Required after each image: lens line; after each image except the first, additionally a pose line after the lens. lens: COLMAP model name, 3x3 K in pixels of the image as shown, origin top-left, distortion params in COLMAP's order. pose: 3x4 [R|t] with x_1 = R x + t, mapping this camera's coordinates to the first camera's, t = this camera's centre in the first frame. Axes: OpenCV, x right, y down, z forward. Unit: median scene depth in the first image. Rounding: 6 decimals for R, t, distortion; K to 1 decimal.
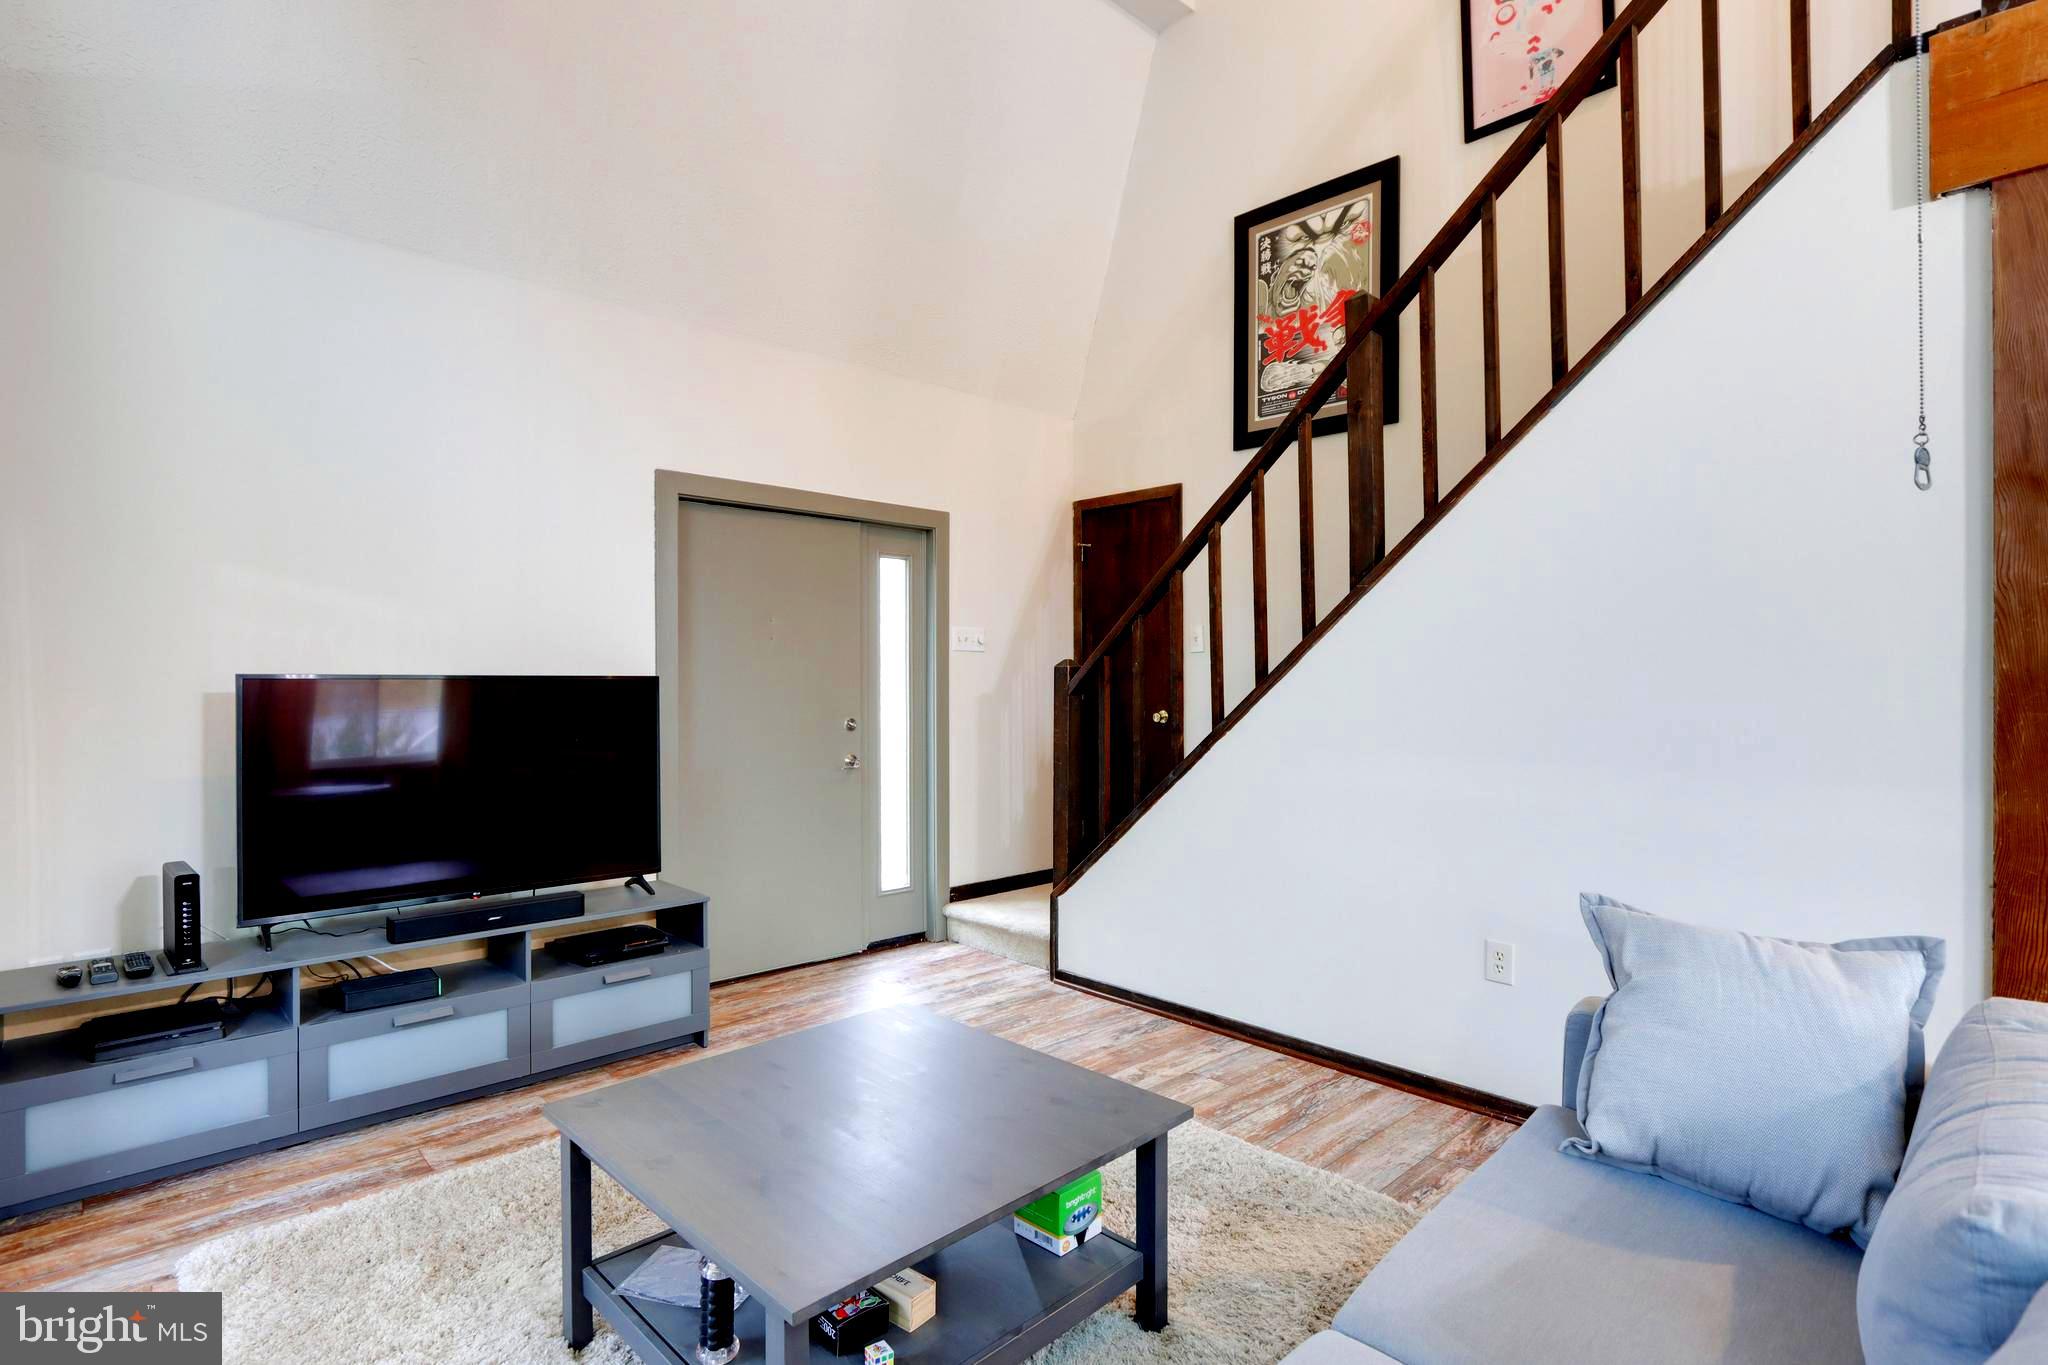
lens RADIAL K [[1040.4, 0, 1038.2], [0, 1040.4, 685.4], [0, 0, 1]] dist [-0.003215, 0.001427]
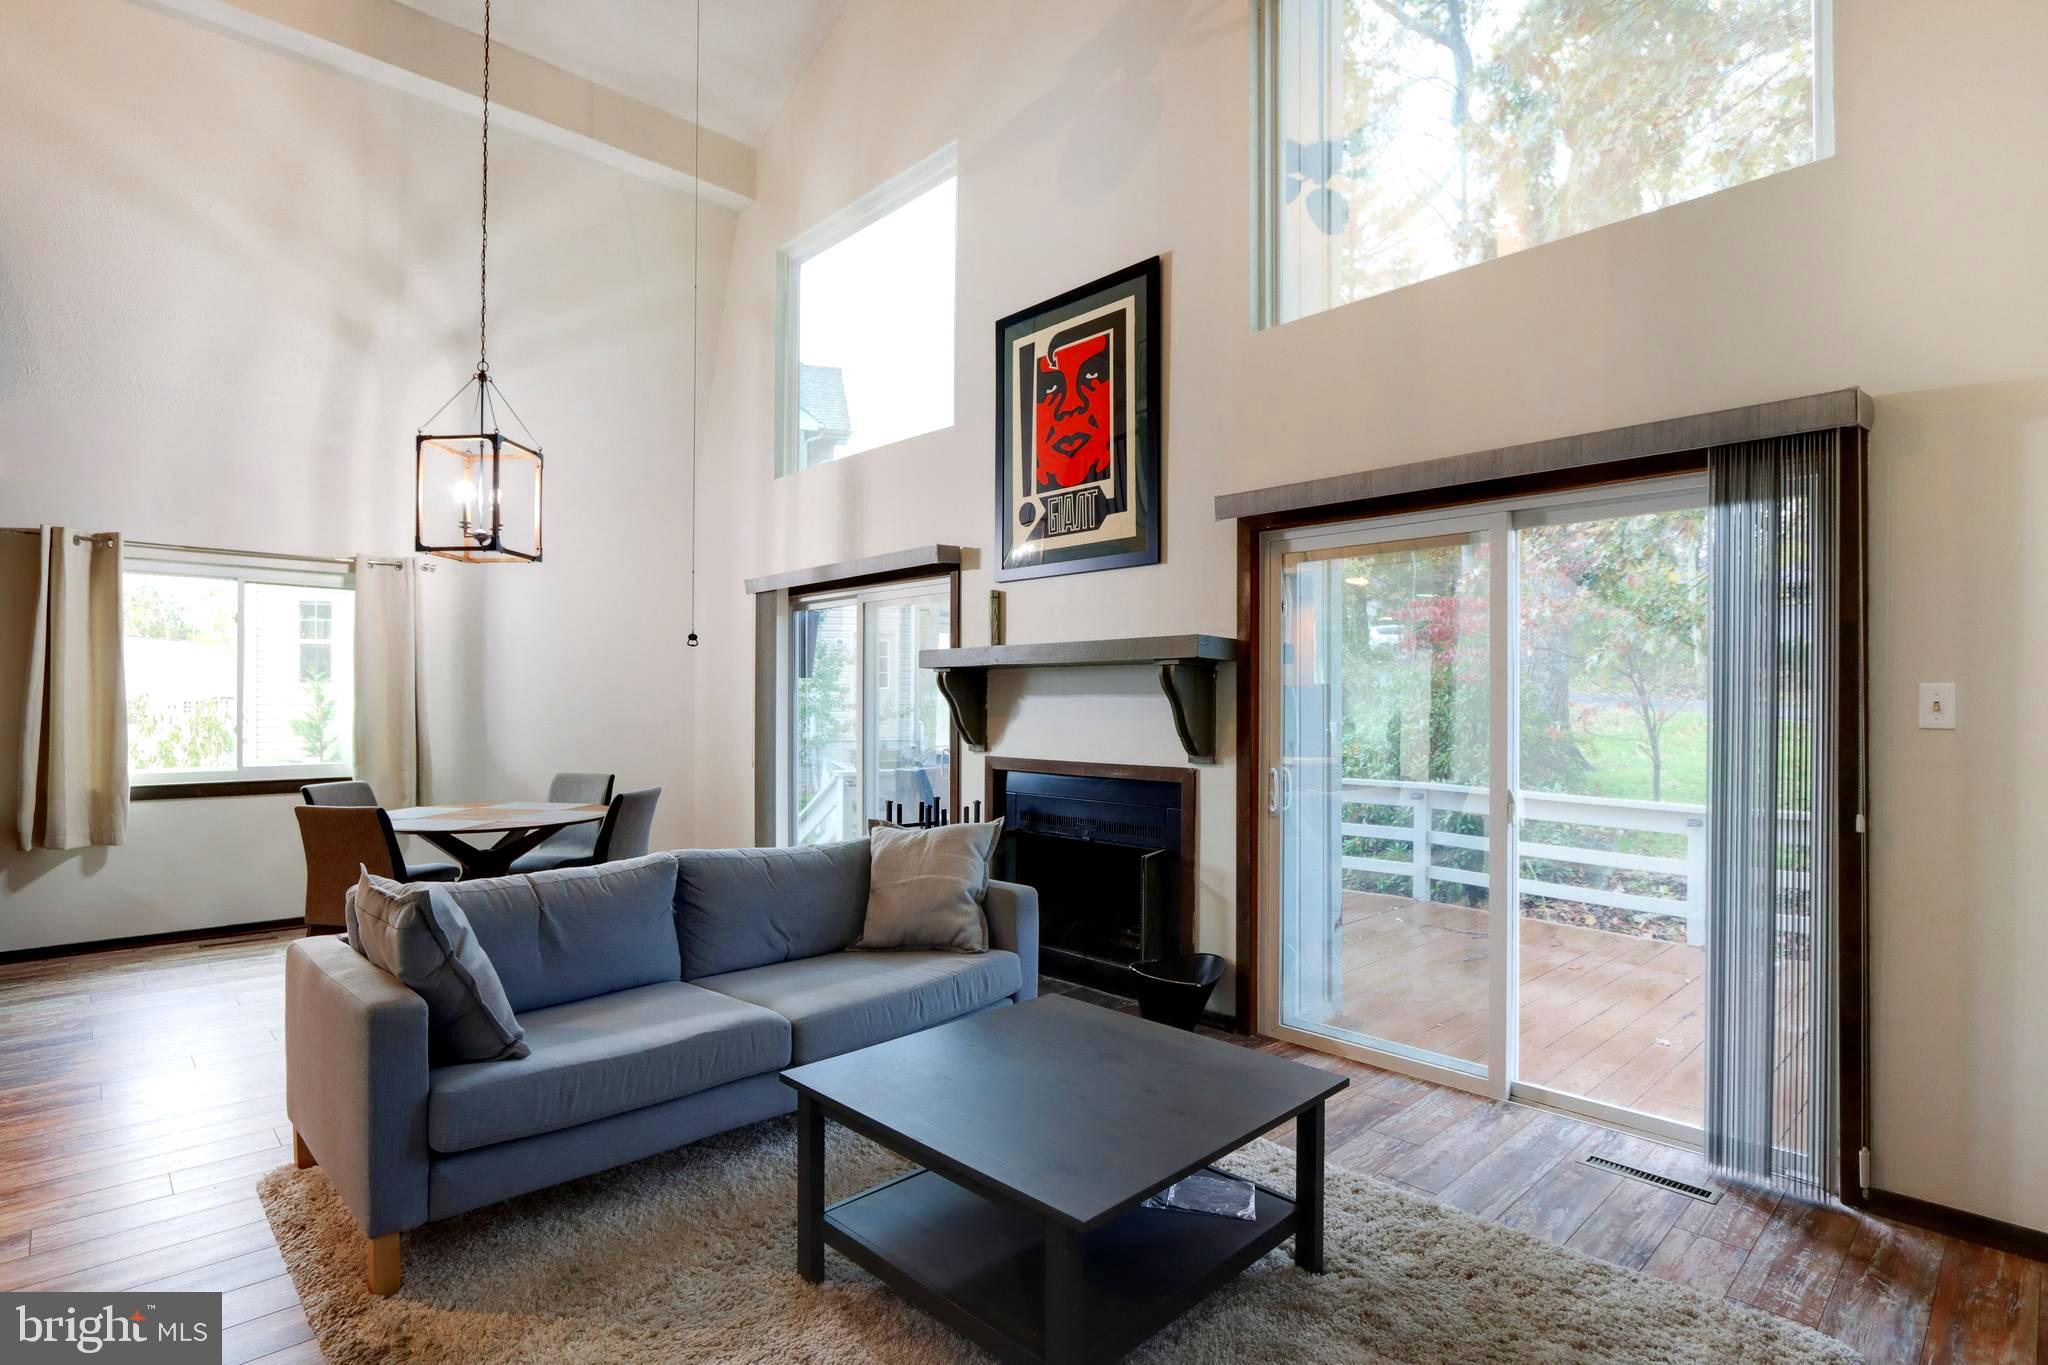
lens RADIAL K [[1040.4, 0, 1037.4], [0, 1040.4, 683.8], [0, 0, 1]] dist [-0.003215, 0.001427]
pose [[-0.999944, -0.003176, -0.010111, -0.059242], [-0.003002, 0.999849, -0.017090, -0.002054], [0.010163, -0.017058, -0.999803, 1.016613]]
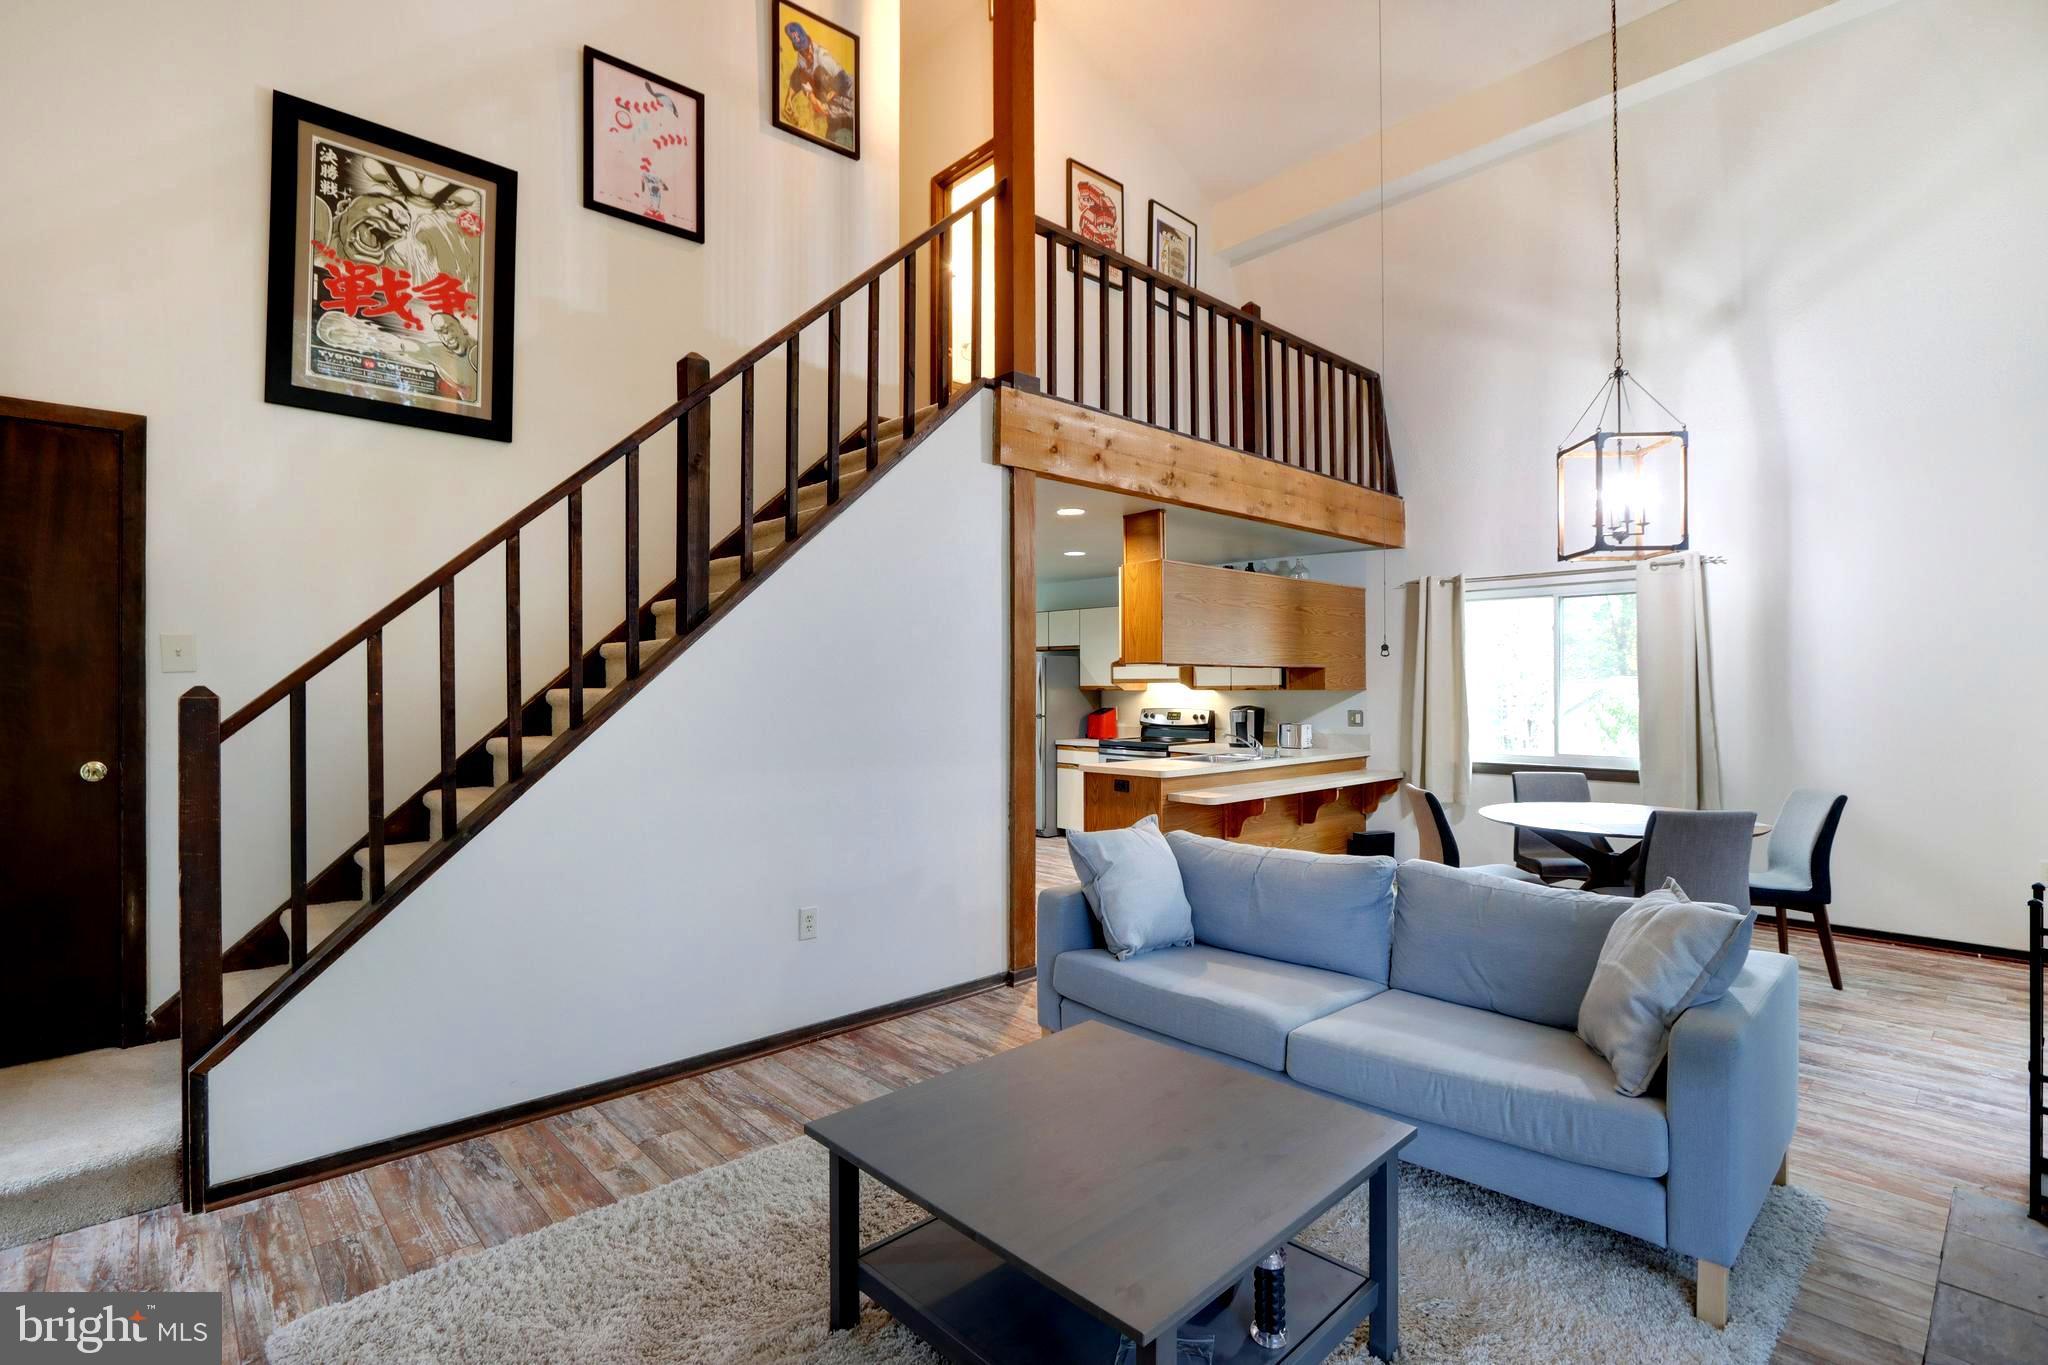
lens RADIAL K [[977.4, 0, 1005.8], [0, 977.4, 685.5], [0, 0, 1]] dist [-0.003546, 0.000810]
pose [[0.015397, -0.001320, 0.999881, -0.548255], [0.005978, 0.999981, 0.001228, -0.023387], [-0.999864, 0.005959, 0.015405, 0.511125]]
